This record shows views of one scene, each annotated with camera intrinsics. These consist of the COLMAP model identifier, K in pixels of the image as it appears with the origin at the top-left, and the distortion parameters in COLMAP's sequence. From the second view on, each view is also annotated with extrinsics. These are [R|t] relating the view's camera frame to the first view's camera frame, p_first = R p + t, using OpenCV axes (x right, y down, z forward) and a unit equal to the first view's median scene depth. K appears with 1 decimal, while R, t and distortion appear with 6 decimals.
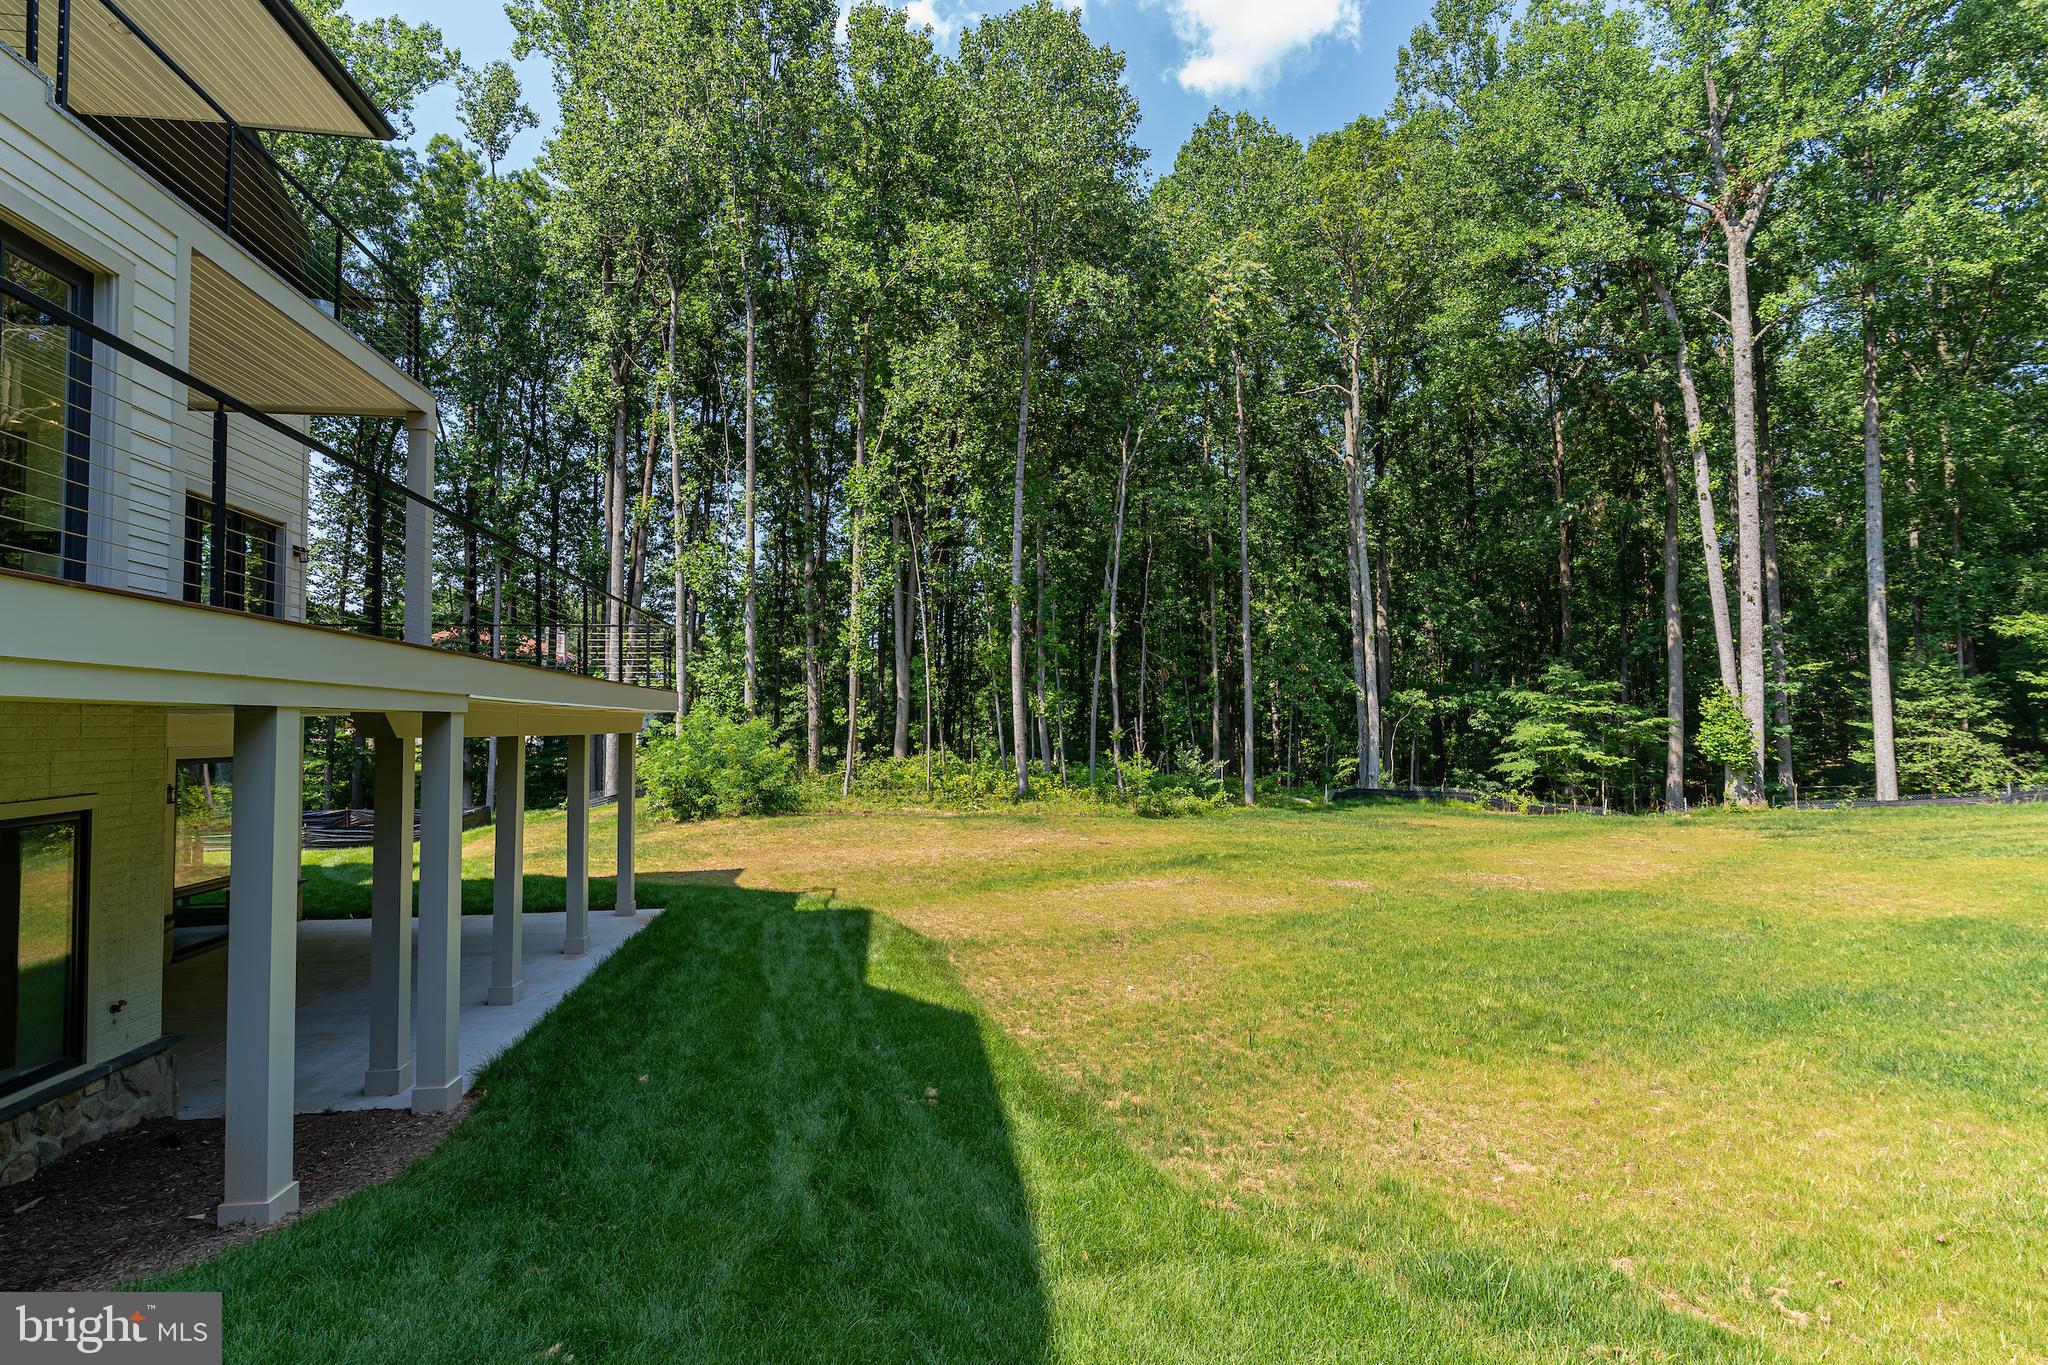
lens RADIAL K [[968.0, 0, 1012.4], [0, 968.0, 685.0], [0, 0, 1]] dist [0.003492, -0.003271]
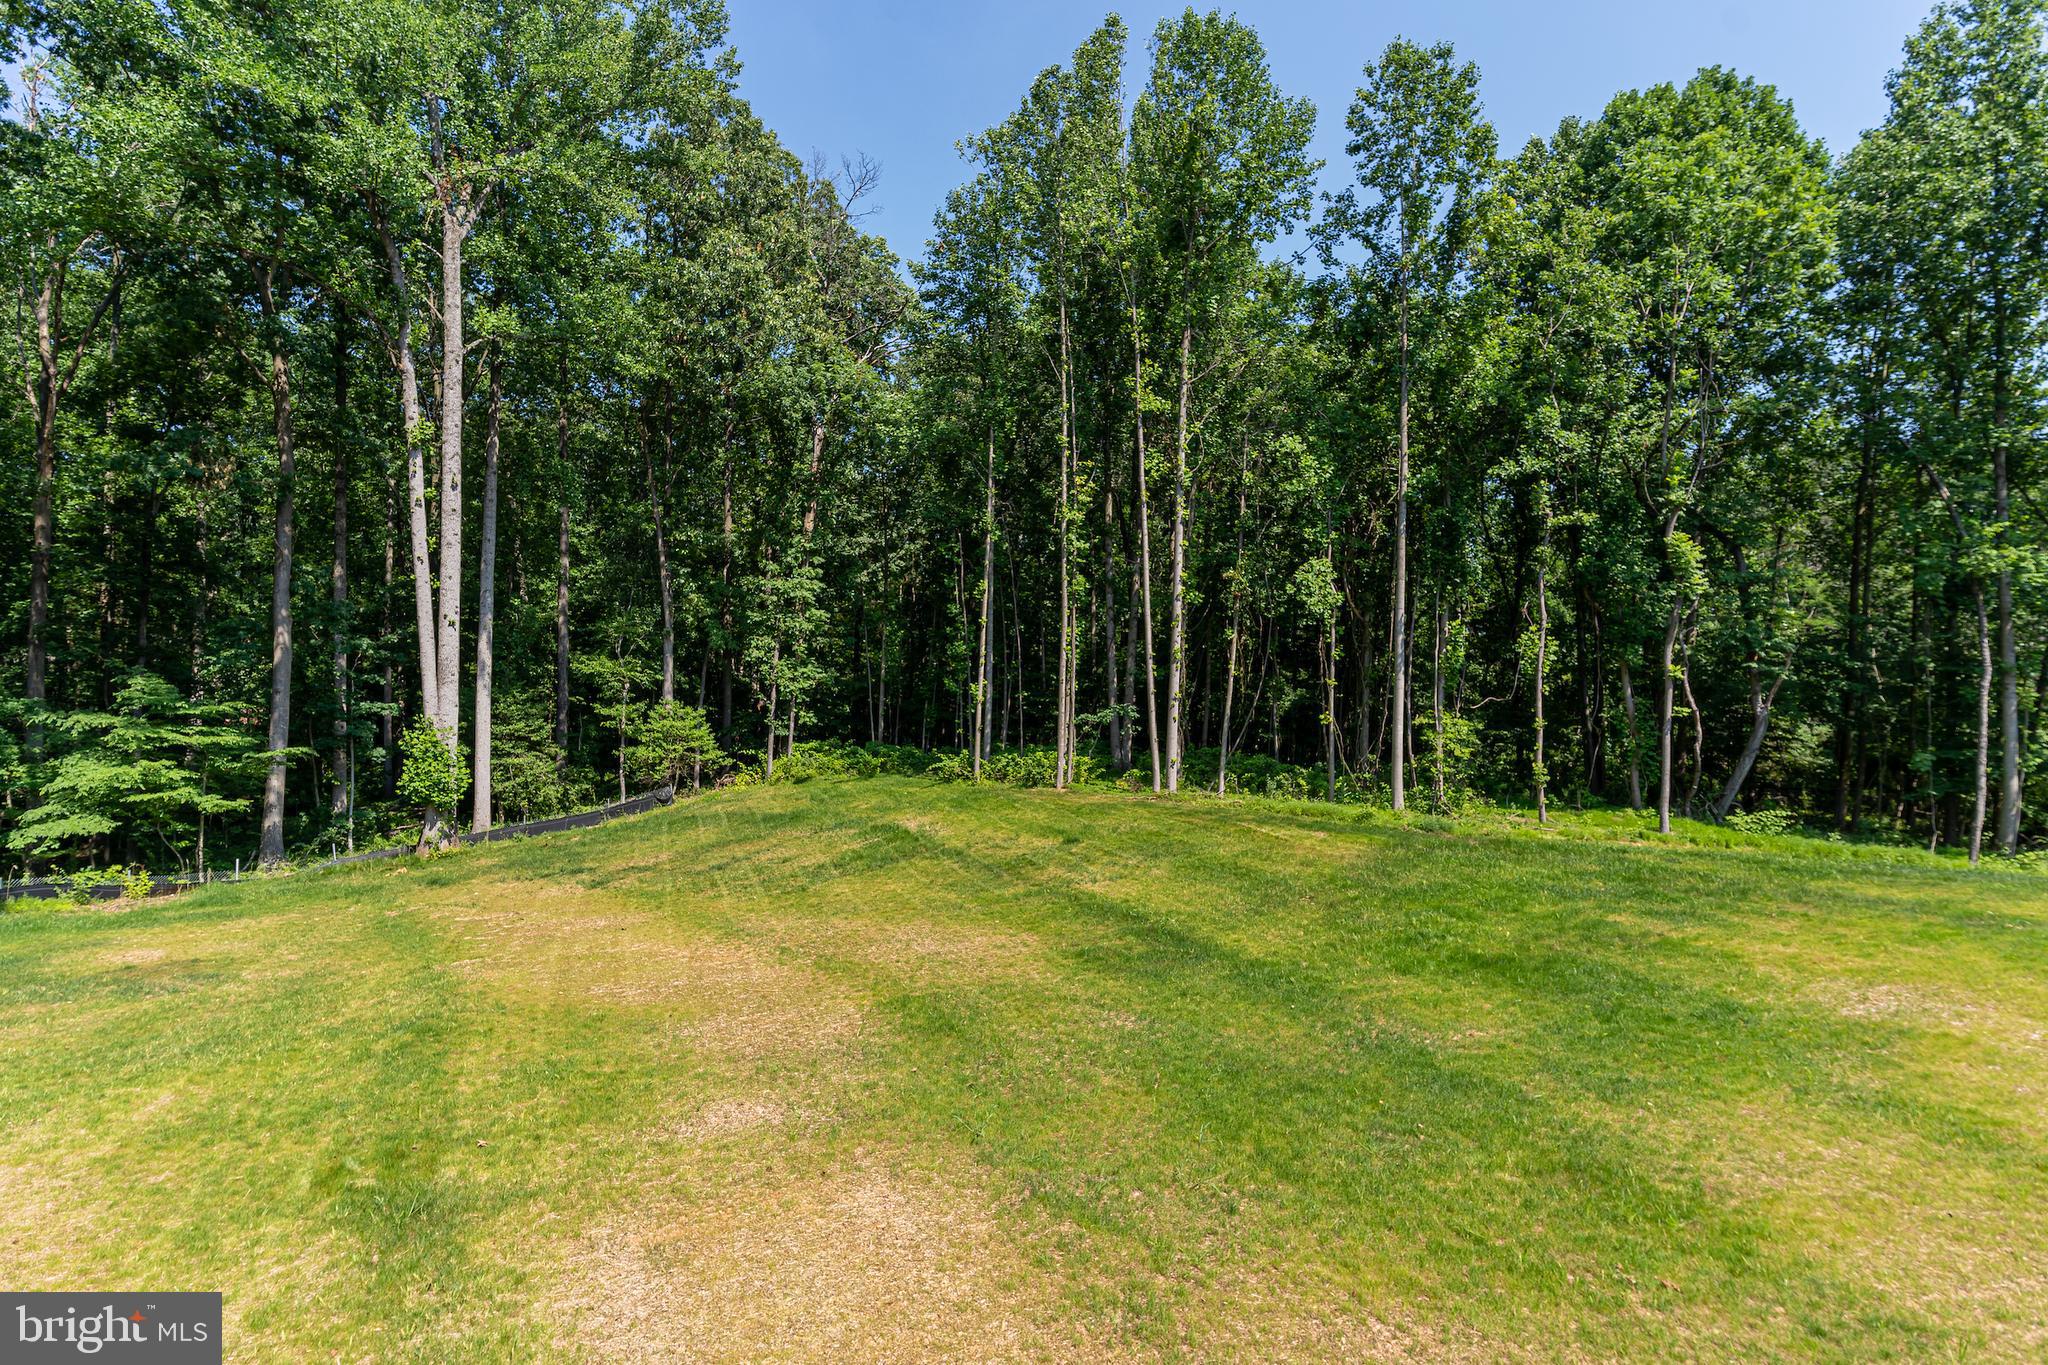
lens RADIAL K [[968.0, 0, 1067.1], [0, 968.0, 689.8], [0, 0, 1]] dist [0.003492, -0.003271]
pose [[0.042338, 0.021841, 0.998865, -0.119079], [-0.047153, 0.998691, -0.019838, -0.030256], [-0.997990, -0.046260, 0.043313, 0.316752]]
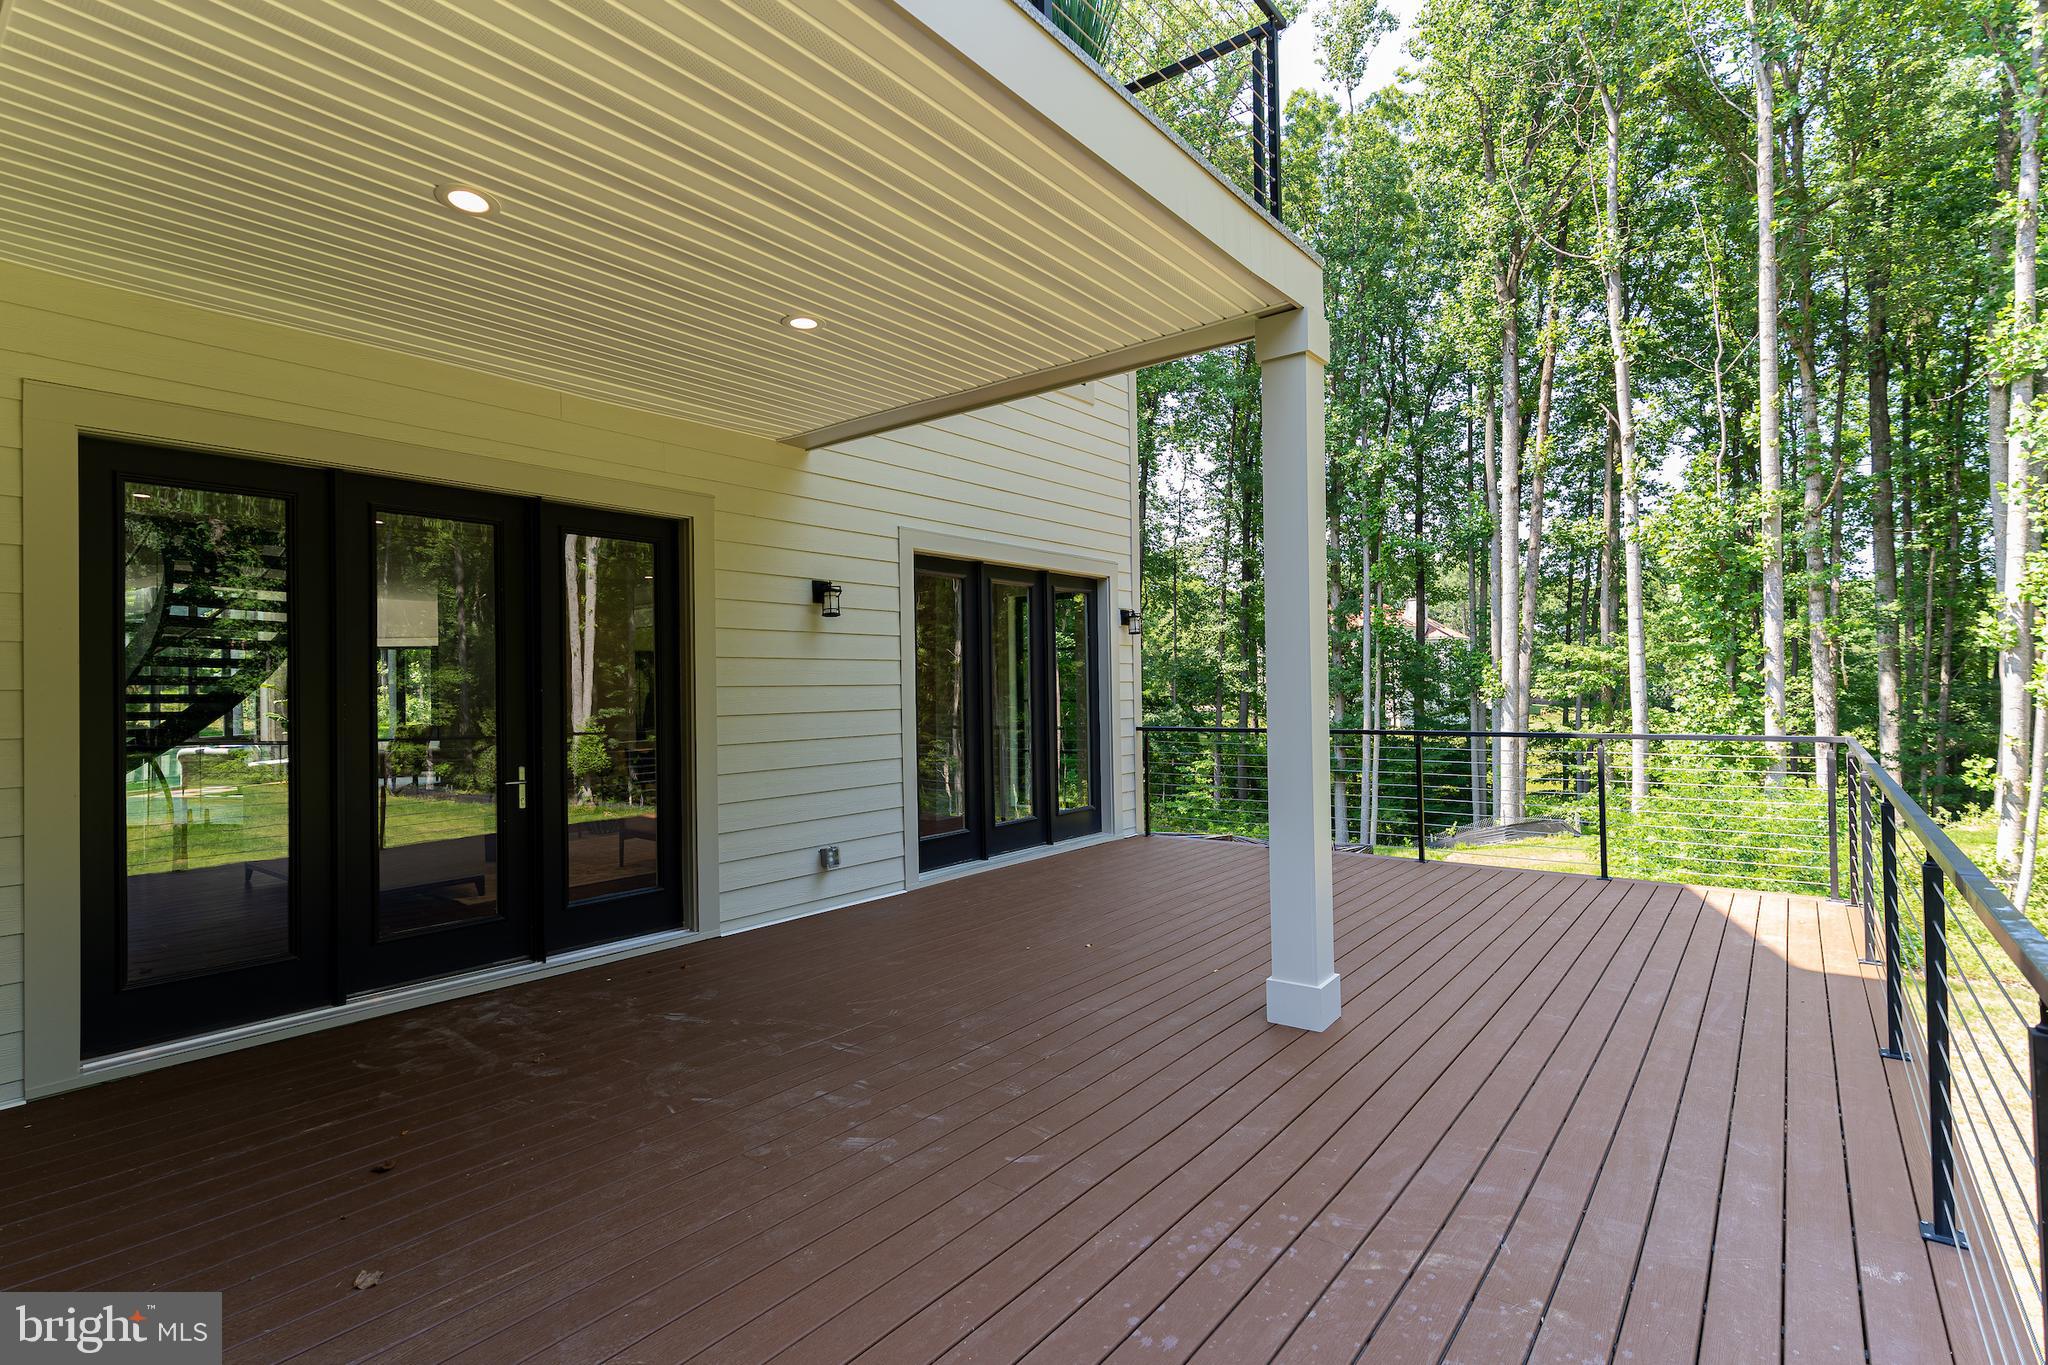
lens RADIAL K [[968.0, 0, 1011.5], [0, 968.0, 699.9], [0, 0, 1]] dist [0.003492, -0.003271]
pose [[0.675796, 0.010470, -0.737014, -0.094797], [0.035097, 0.998308, 0.046364, -0.035388], [0.736253, -0.057199, 0.674285, 0.153868]]
